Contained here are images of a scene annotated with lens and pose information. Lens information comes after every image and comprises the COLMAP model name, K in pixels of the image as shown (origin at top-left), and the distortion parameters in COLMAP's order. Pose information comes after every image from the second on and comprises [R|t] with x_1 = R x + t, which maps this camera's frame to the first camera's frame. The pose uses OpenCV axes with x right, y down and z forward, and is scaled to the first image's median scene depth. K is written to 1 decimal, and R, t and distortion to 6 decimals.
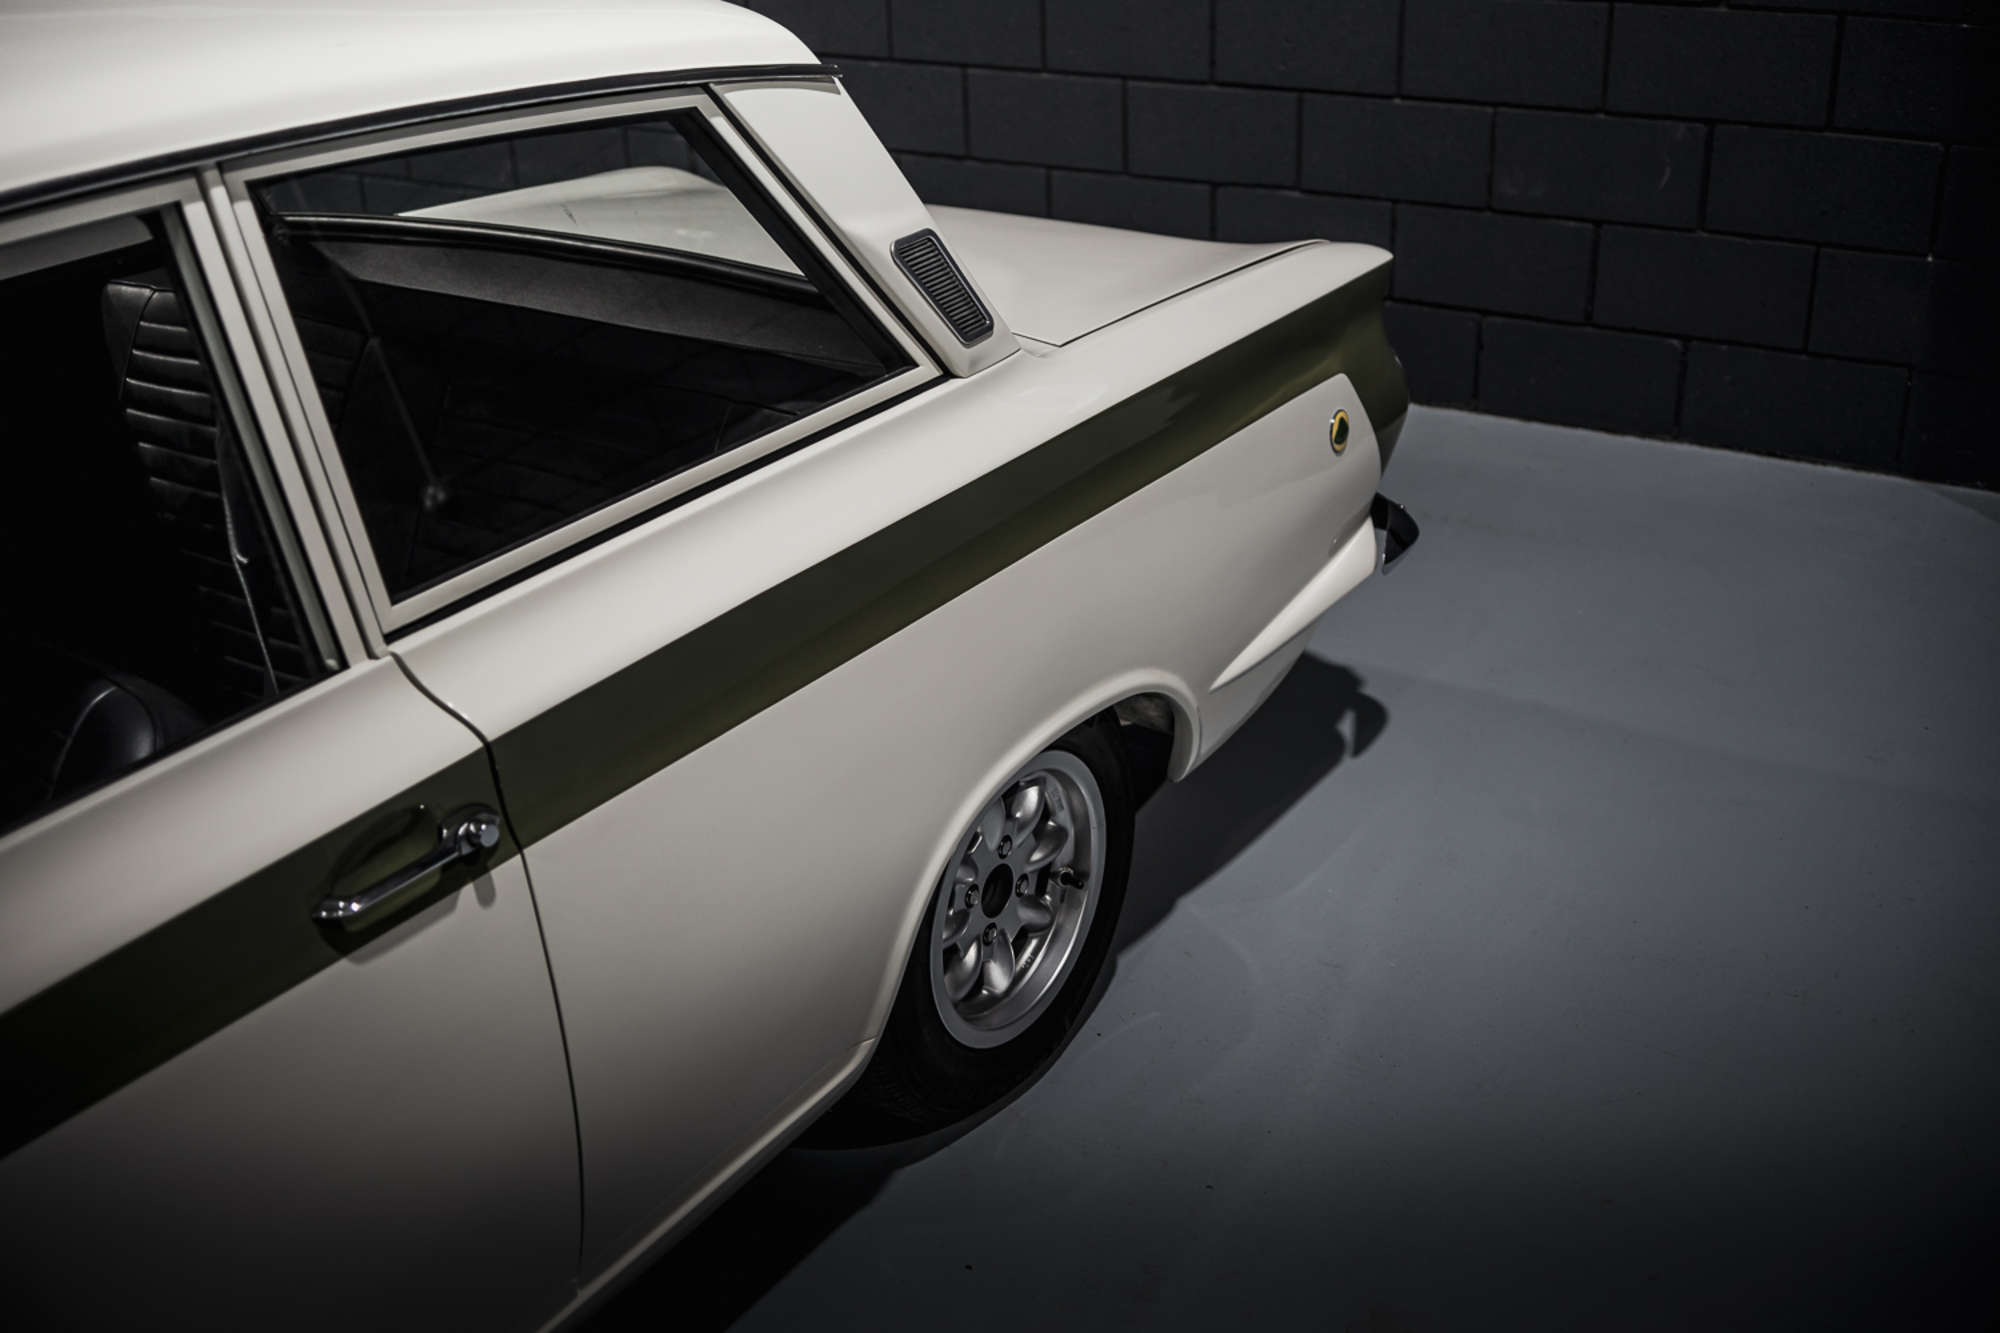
lens RADIAL K [[2101.7, 0, 1000.0], [0, 2101.7, 666.5], [0, 0, 1]] dist [0.061665, -0.253793]
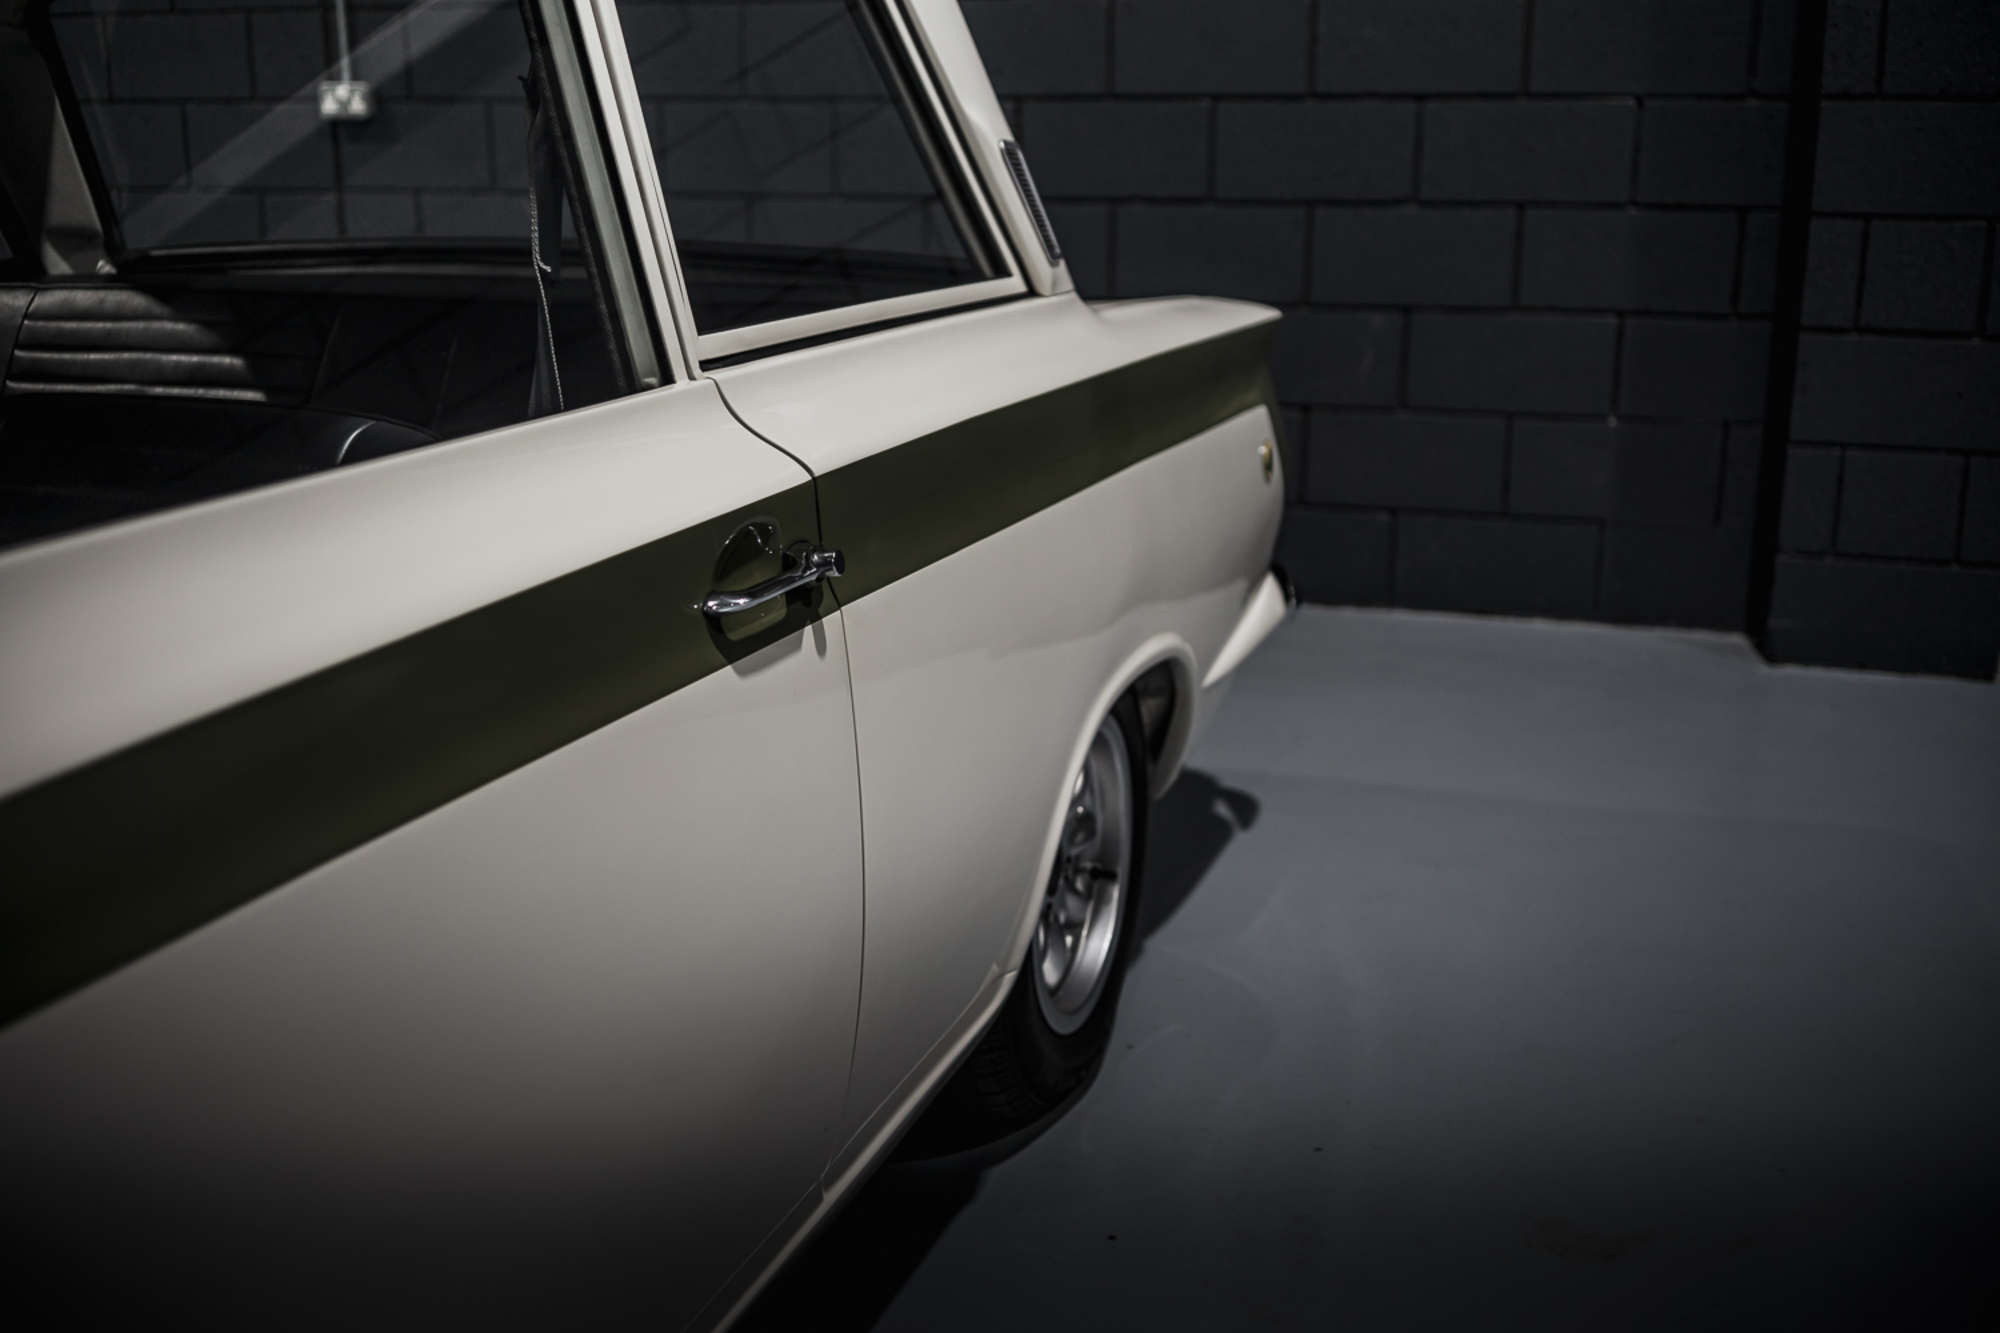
lens RADIAL K [[2101.7, 0, 1000.0], [0, 2101.7, 666.5], [0, 0, 1]] dist [0.061665, -0.253793]
pose [[0.962988, -0.023745, 0.268498, -0.308662], [0.078385, 0.977732, -0.194668, 0.224096], [-0.257896, 0.208509, 0.943405, 0.107343]]
